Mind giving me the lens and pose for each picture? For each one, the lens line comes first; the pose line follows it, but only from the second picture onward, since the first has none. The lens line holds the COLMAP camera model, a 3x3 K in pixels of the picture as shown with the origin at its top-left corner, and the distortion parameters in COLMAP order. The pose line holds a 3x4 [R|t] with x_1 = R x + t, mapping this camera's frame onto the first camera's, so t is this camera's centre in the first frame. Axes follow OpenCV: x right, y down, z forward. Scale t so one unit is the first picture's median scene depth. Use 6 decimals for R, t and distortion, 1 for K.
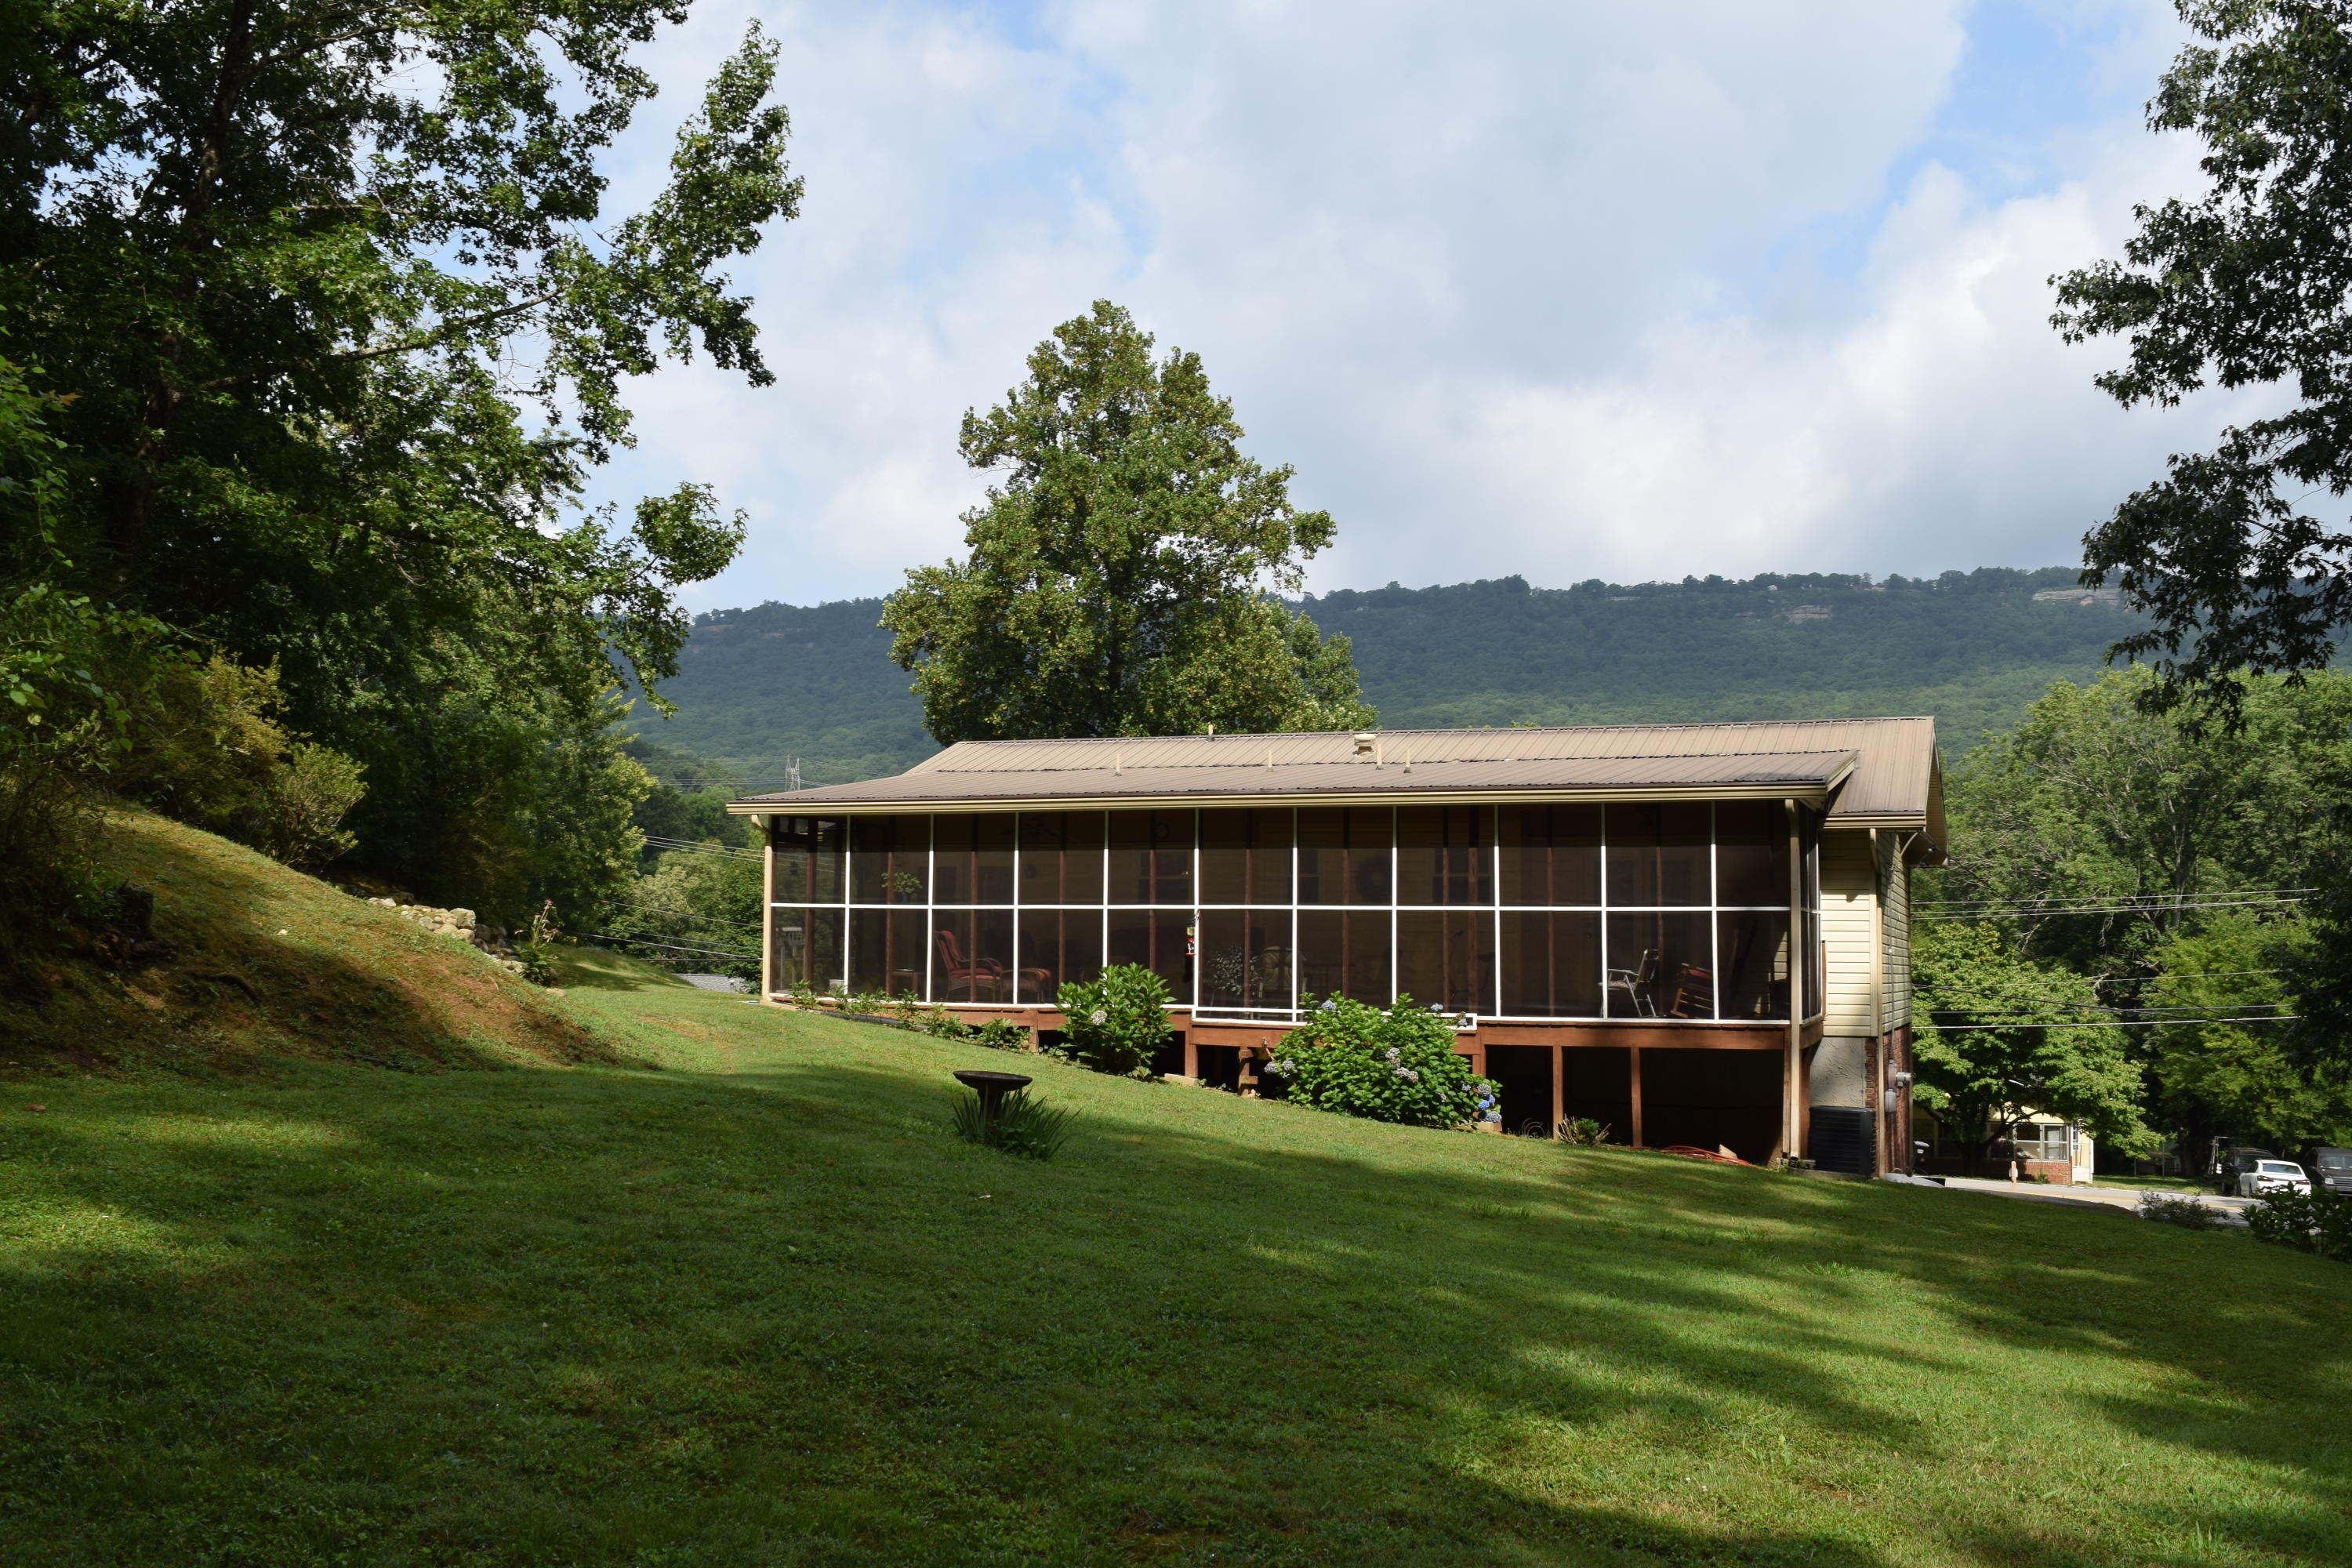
lens RADIAL K [[2153.4, 0, 1176.0], [0, 2153.4, 784.0], [0, 0, 1]] dist [-0.082882, 0.020726]
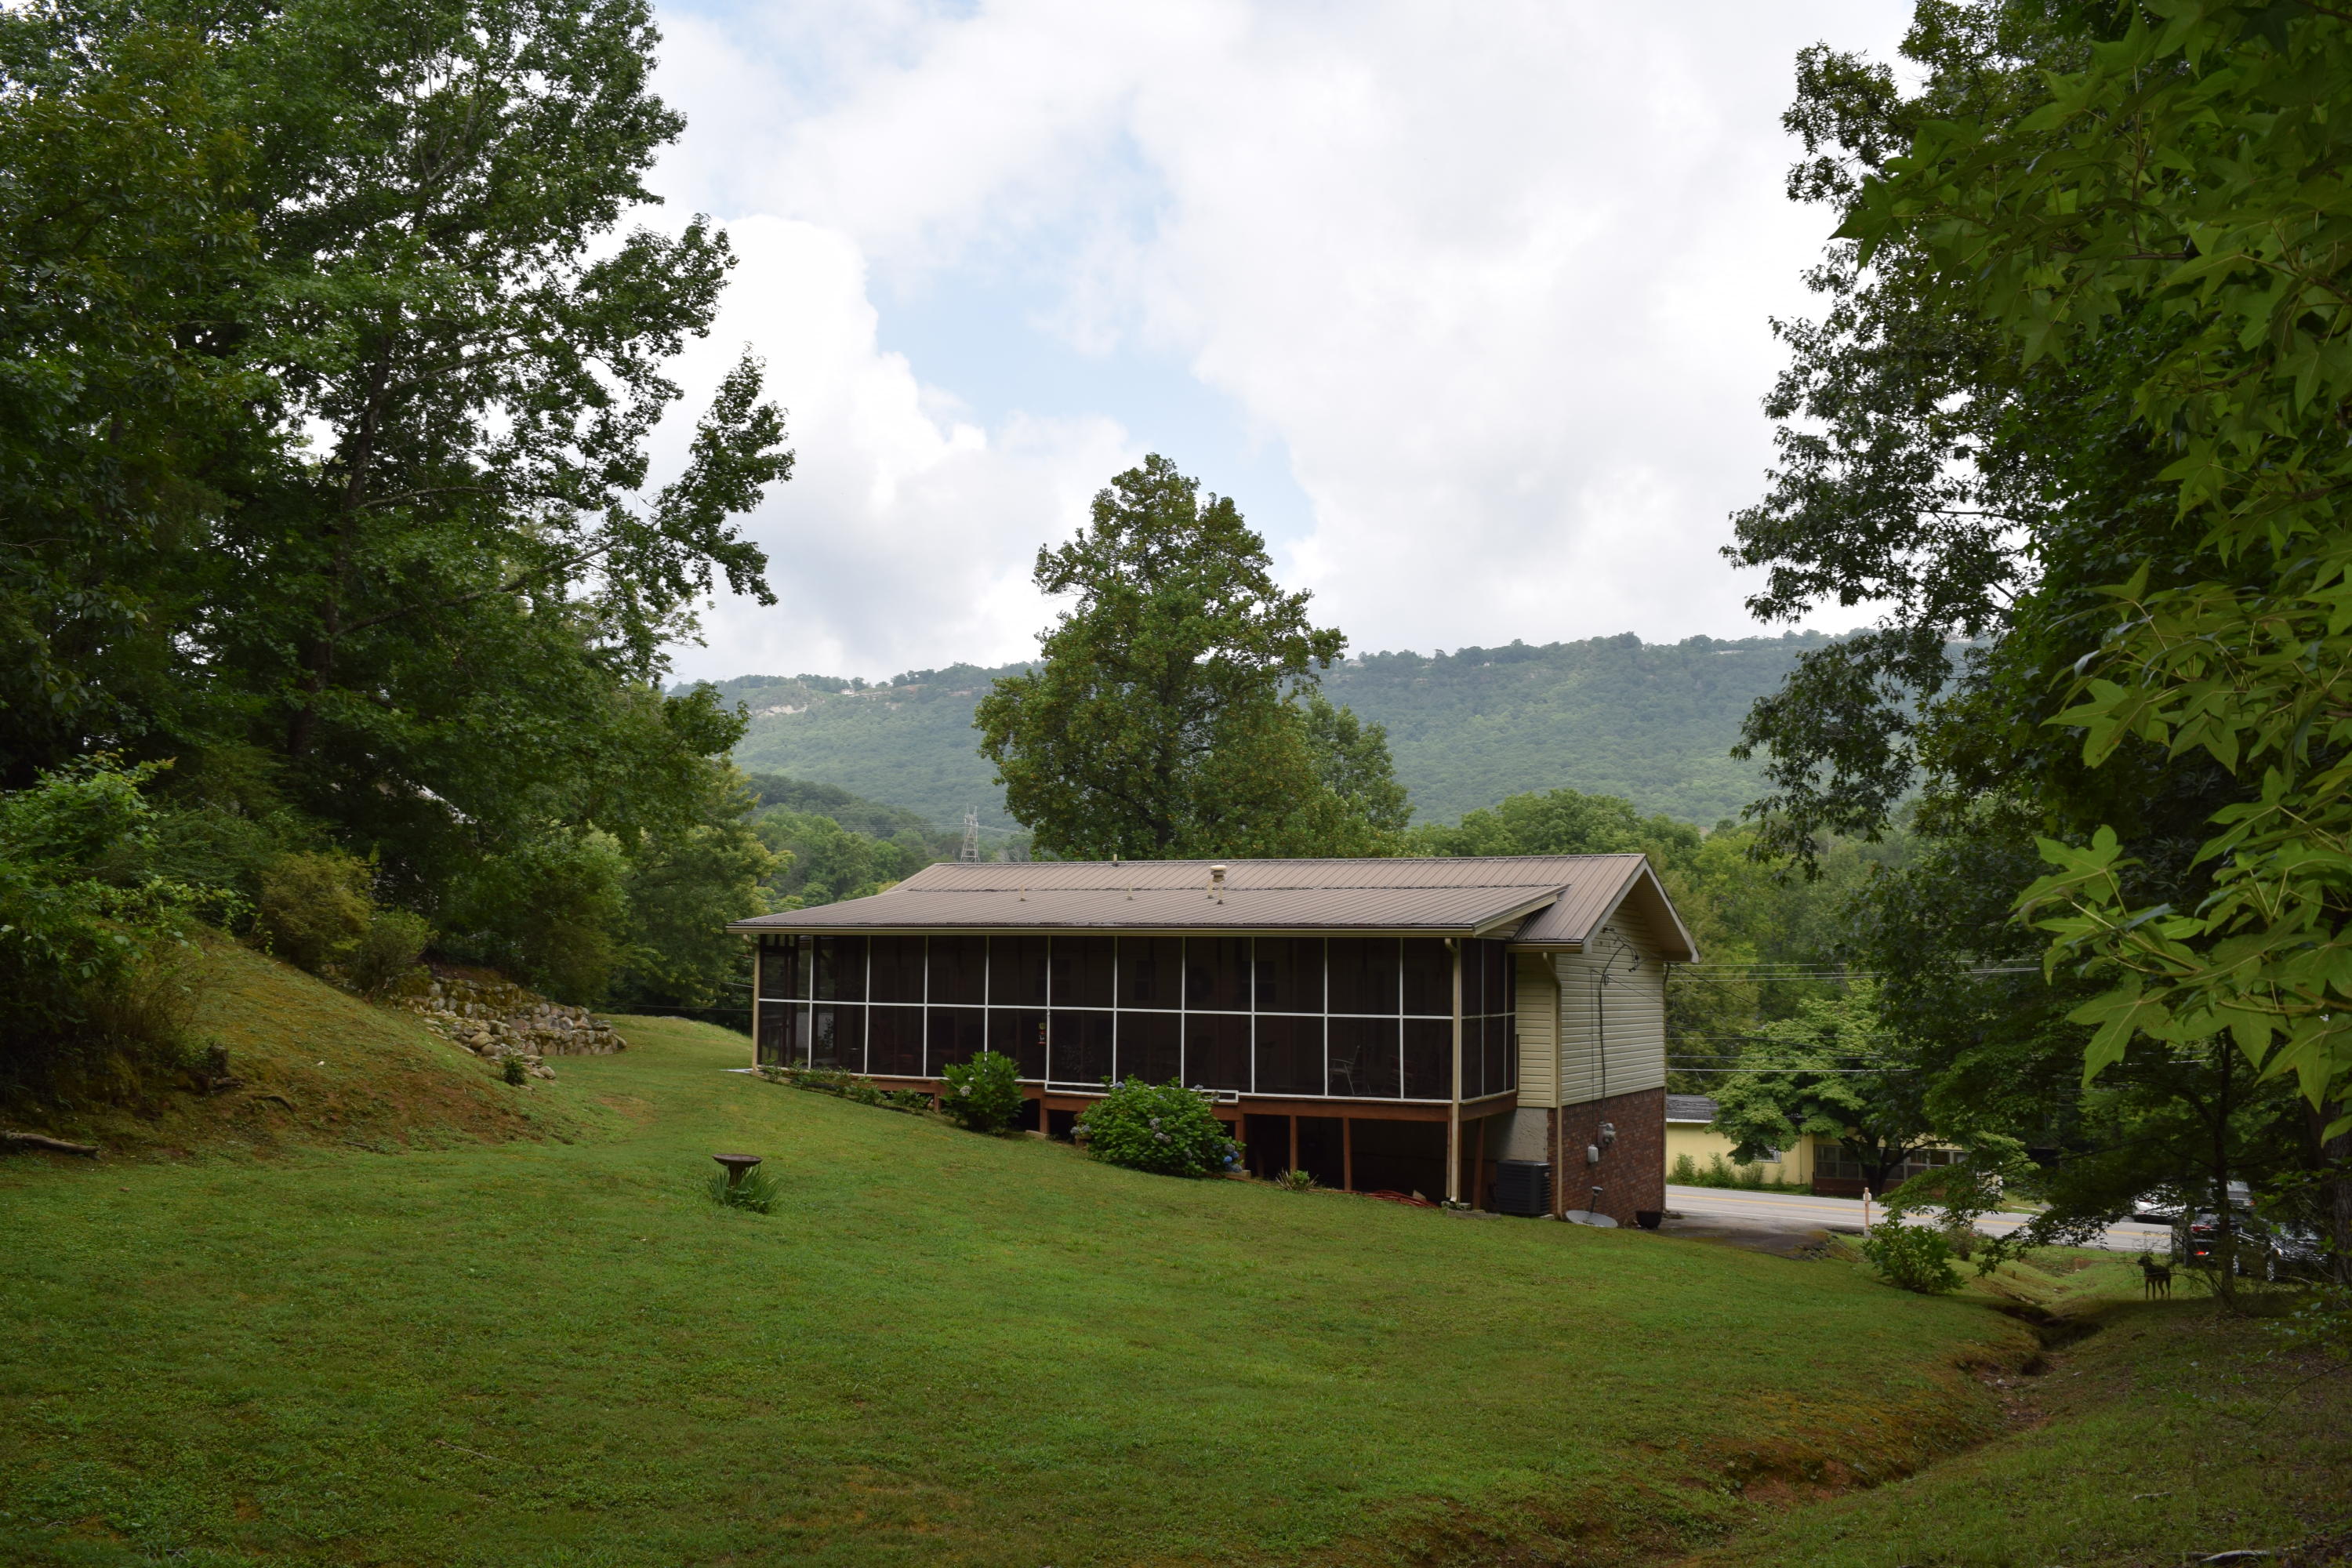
lens RADIAL K [[1958.6, 0, 1176.0], [0, 1958.6, 784.0], [0, 0, 1]] dist [-0.089061, -0.006622]
pose [[0.996414, -0.006497, -0.084363, 0.164936], [0.005057, 0.999838, -0.017268, -0.052941], [0.084462, 0.016780, 0.996285, -0.192306]]
